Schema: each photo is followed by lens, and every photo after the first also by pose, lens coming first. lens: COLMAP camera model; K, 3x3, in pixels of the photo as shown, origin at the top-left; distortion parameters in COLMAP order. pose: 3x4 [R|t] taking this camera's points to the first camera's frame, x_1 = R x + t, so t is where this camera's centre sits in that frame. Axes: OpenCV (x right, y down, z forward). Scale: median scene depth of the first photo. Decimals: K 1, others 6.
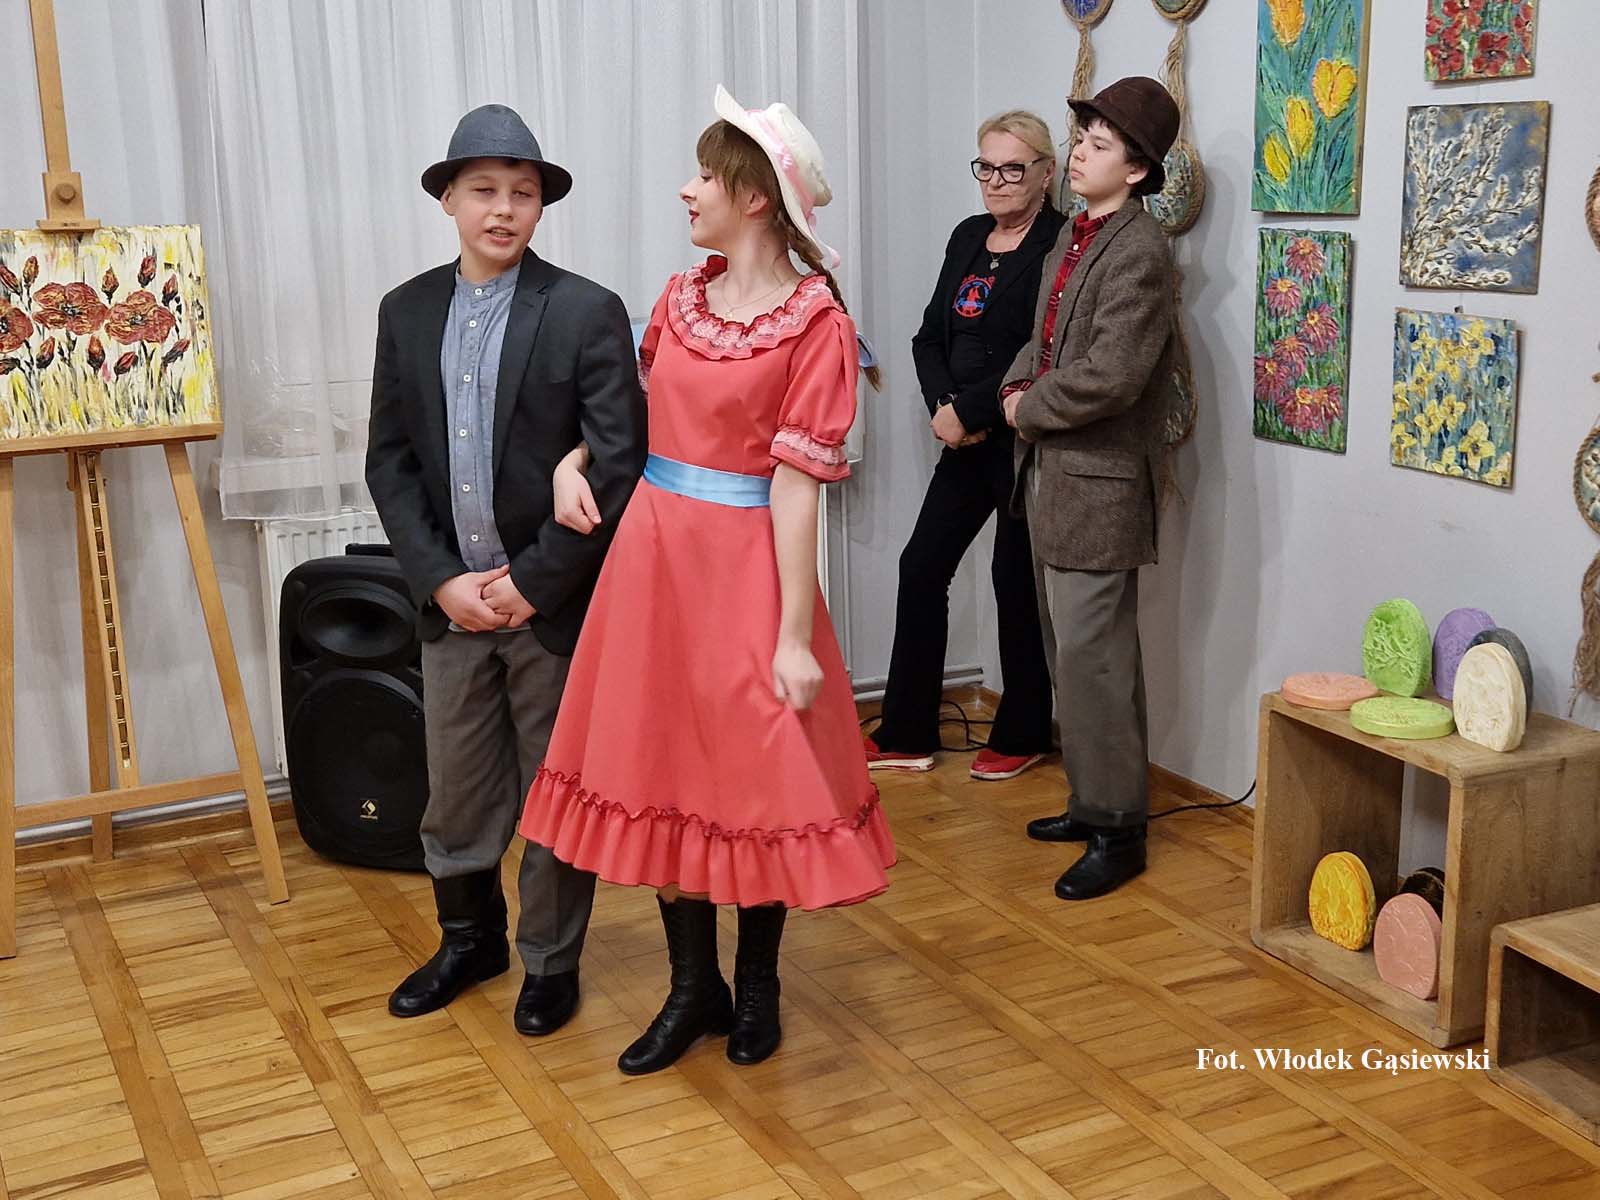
lens RADIAL K [[1911.3, 0, 801.9], [0, 1911.3, 581.4], [0, 0, 1]] dist [0.056349, 0.000000]
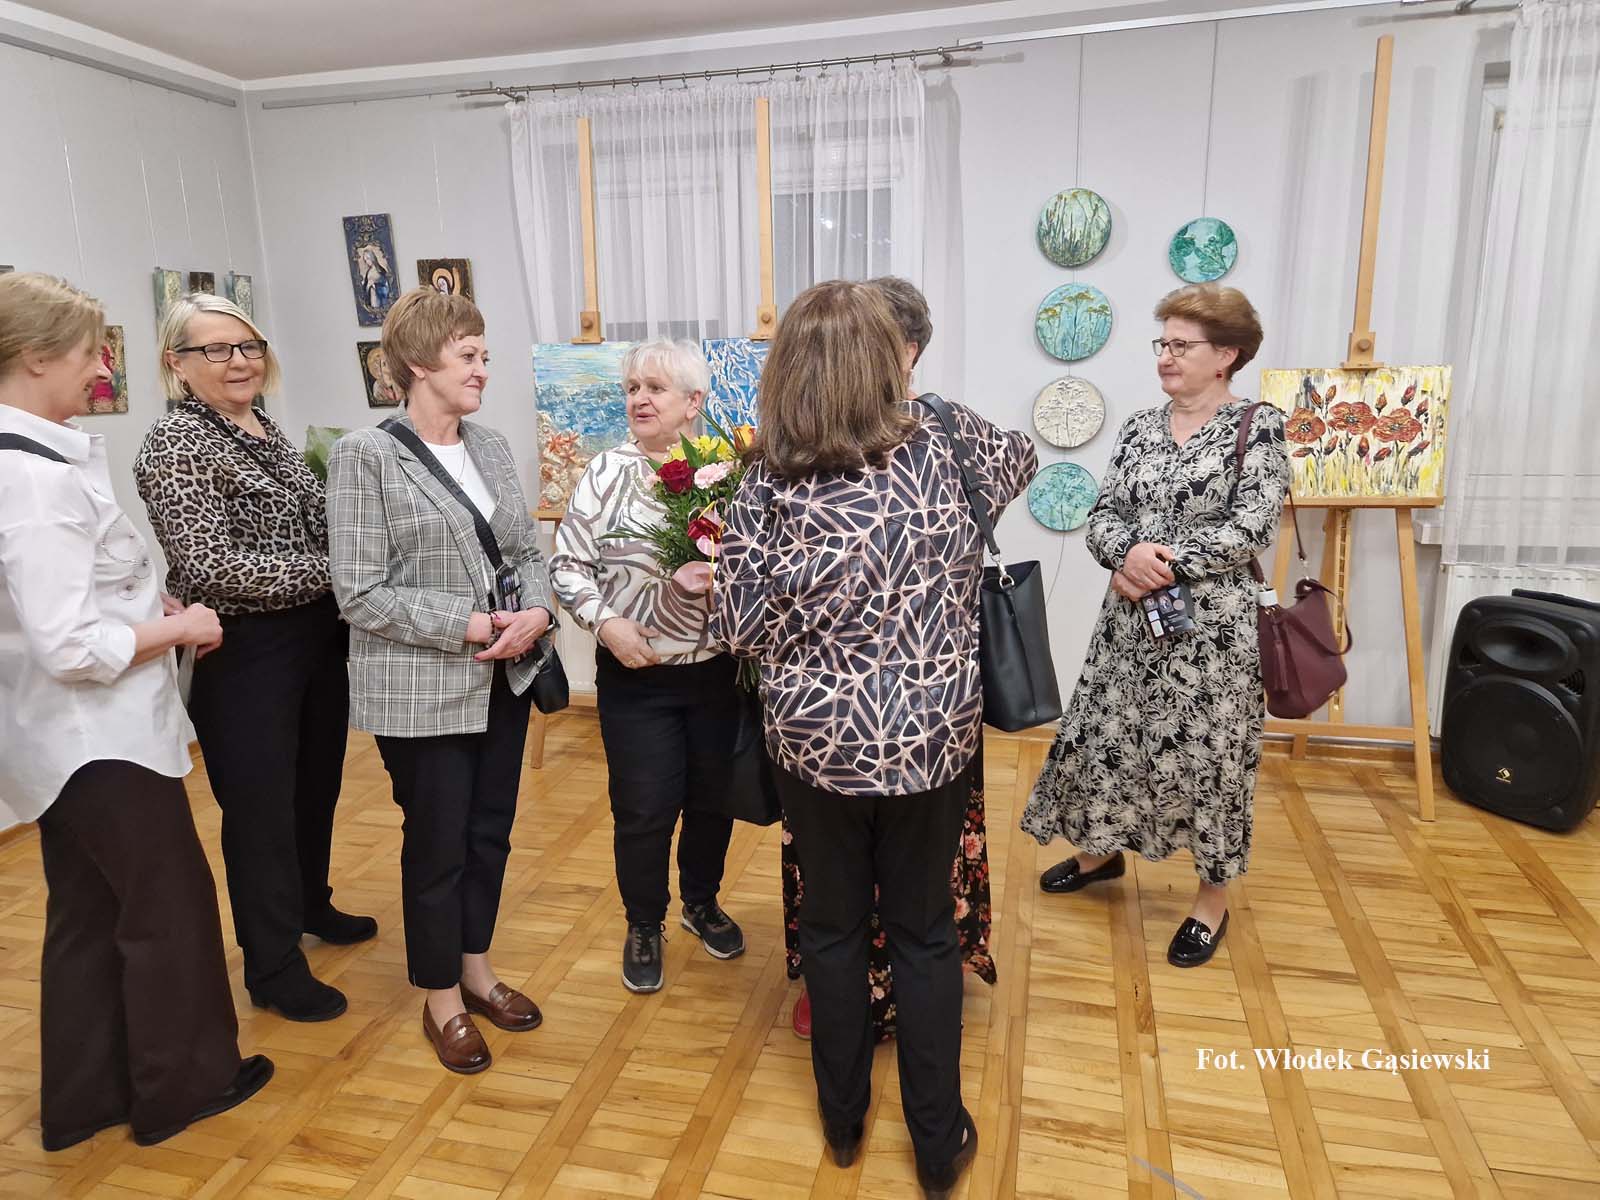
lens RADIAL K [[1067.3, 0, 790.0], [0, 1067.3, 571.3], [0, 0, 1]] dist [0.072739, -0.057628]
pose [[0.747773, 0.137611, -0.649537, -0.128214], [-0.137274, 0.989192, 0.051536, 0.000148], [0.649609, 0.050627, 0.758581, 0.031650]]
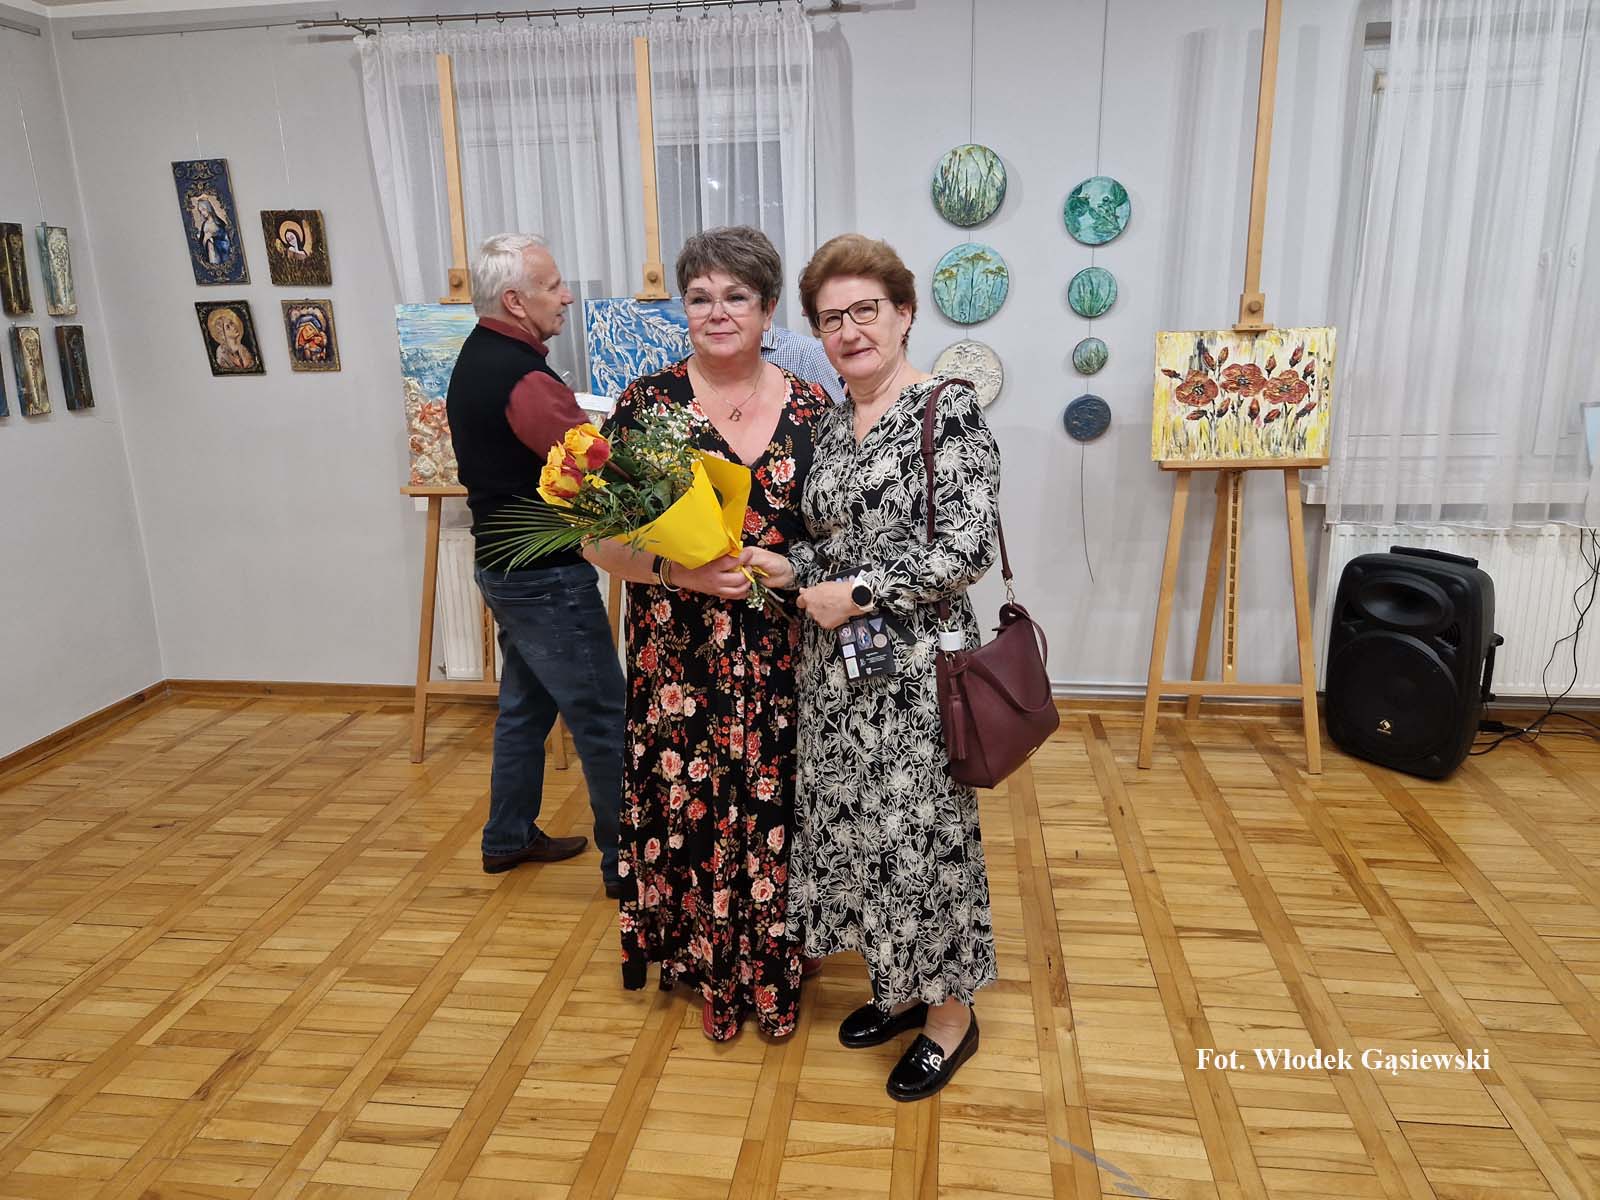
lens RADIAL K [[1067.3, 0, 804.3], [0, 1067.3, 578.2], [0, 0, 1]] dist [0.072739, -0.057628]
pose [[0.818054, 0.138024, -0.558335, -0.154585], [-0.119126, 0.990388, 0.070292, 0.000599], [0.562670, 0.009010, 0.826633, 0.060984]]
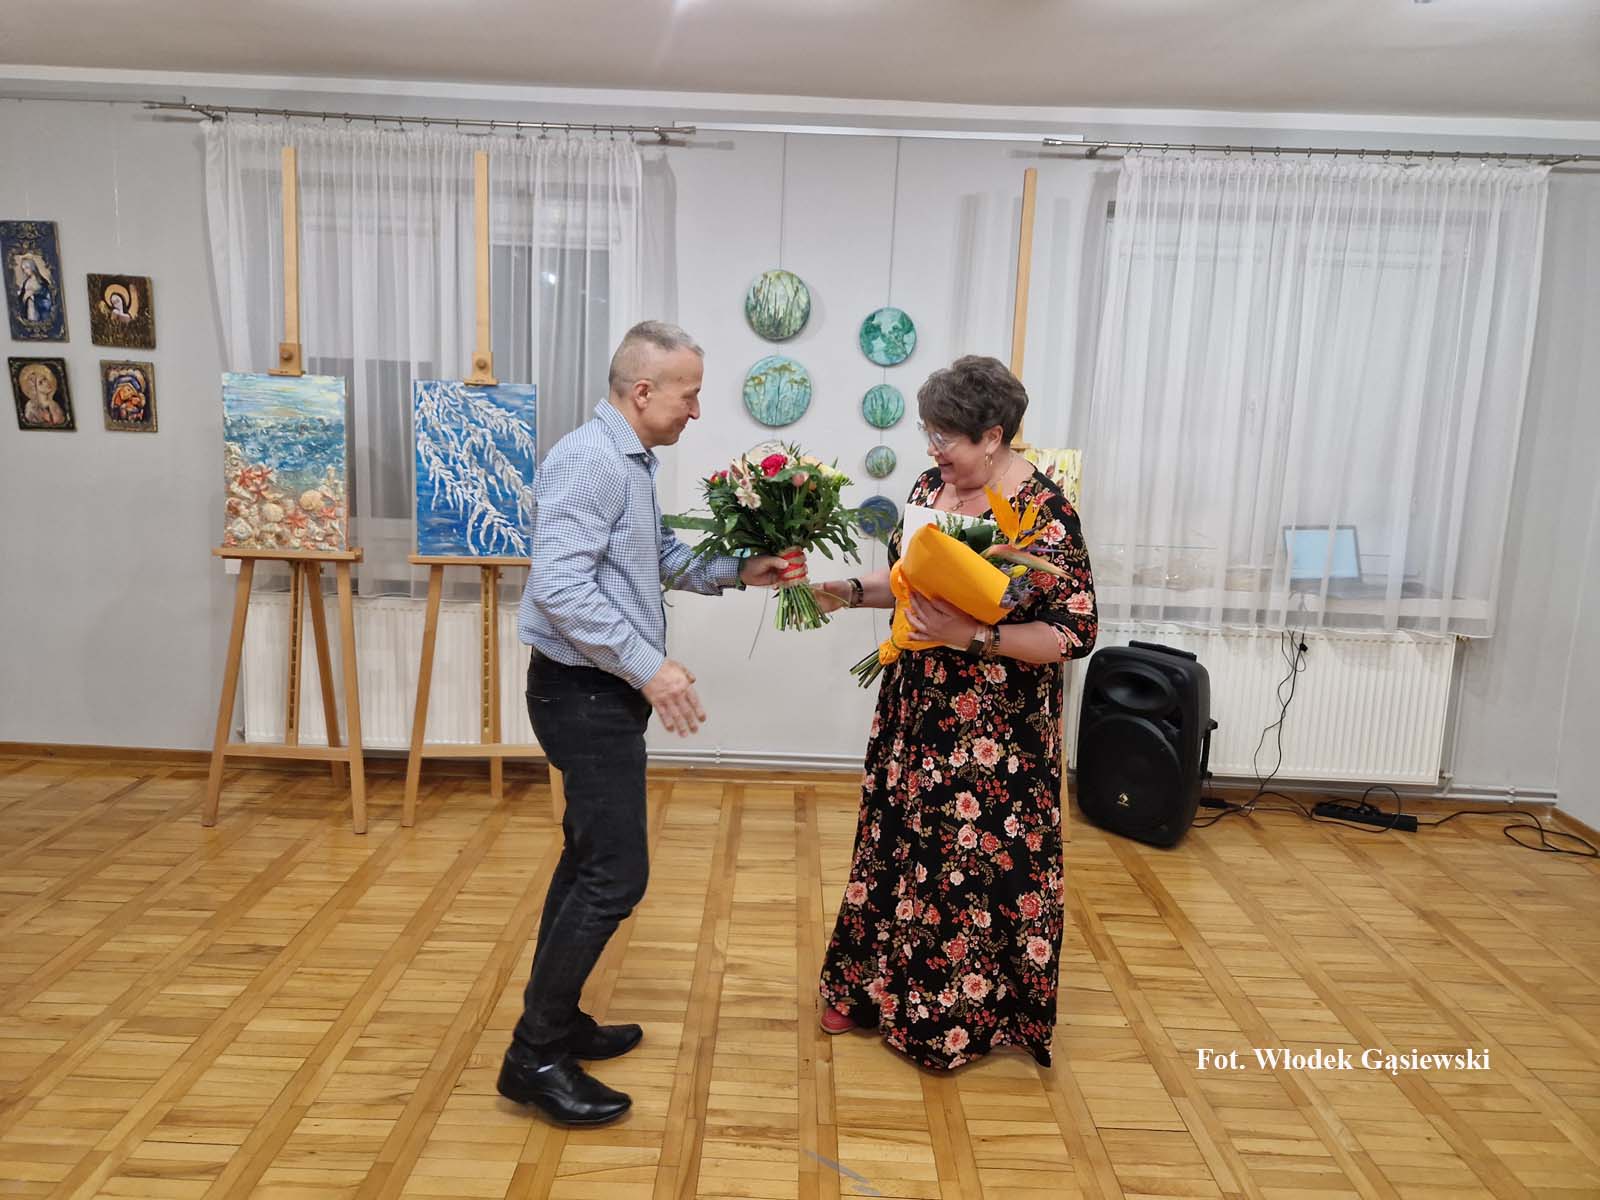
lens RADIAL K [[1067.3, 0, 778.1], [0, 1067.3, 581.5], [0, 0, 1]] dist [0.072739, -0.057628]
pose [[0.881957, 0.127834, -0.453663, -0.097708], [-0.159110, 0.986765, -0.031271, 0.009523], [0.443662, 0.099762, 0.890624, 0.008559]]
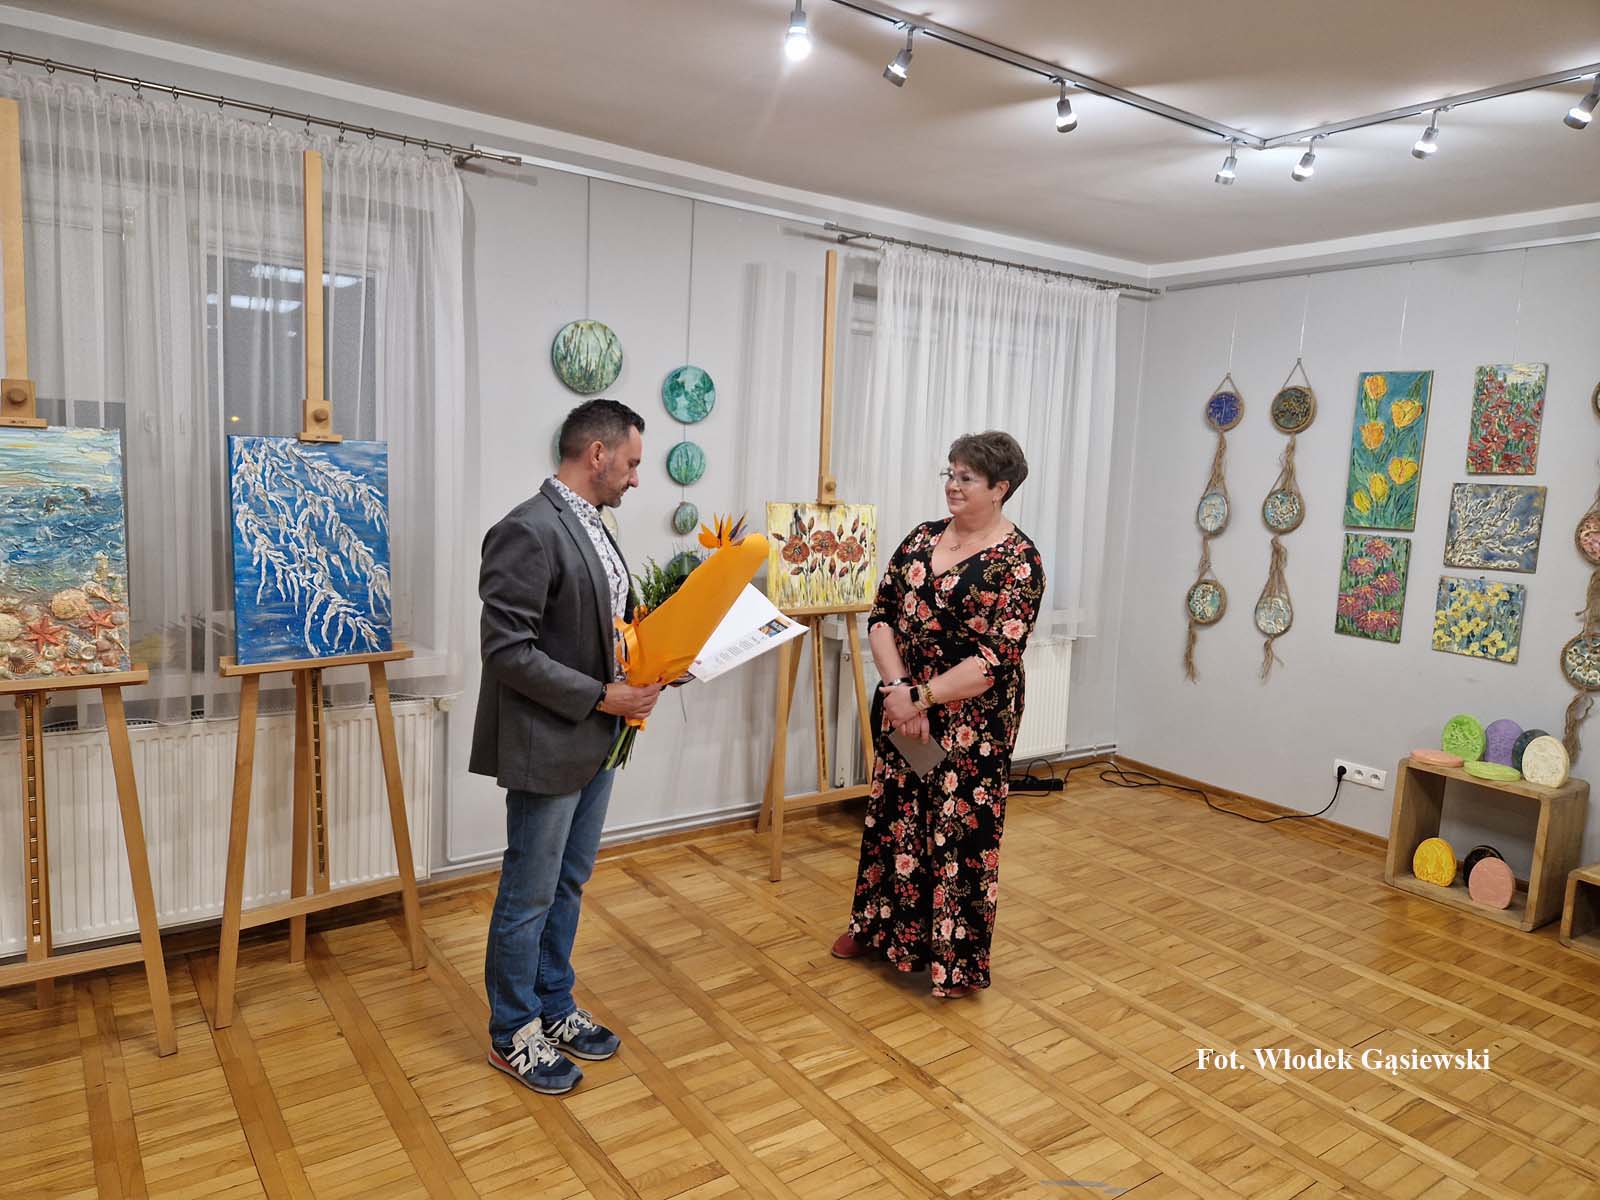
lens RADIAL K [[1067.3, 0, 785.6], [0, 1067.3, 590.6], [0, 0, 1]] dist [0.072739, -0.057628]
pose [[0.988145, 0.046935, 0.146175, -0.573467], [-0.031090, 0.993571, -0.108854, 0.026479], [-0.150345, 0.103019, 0.983252, -0.063594]]
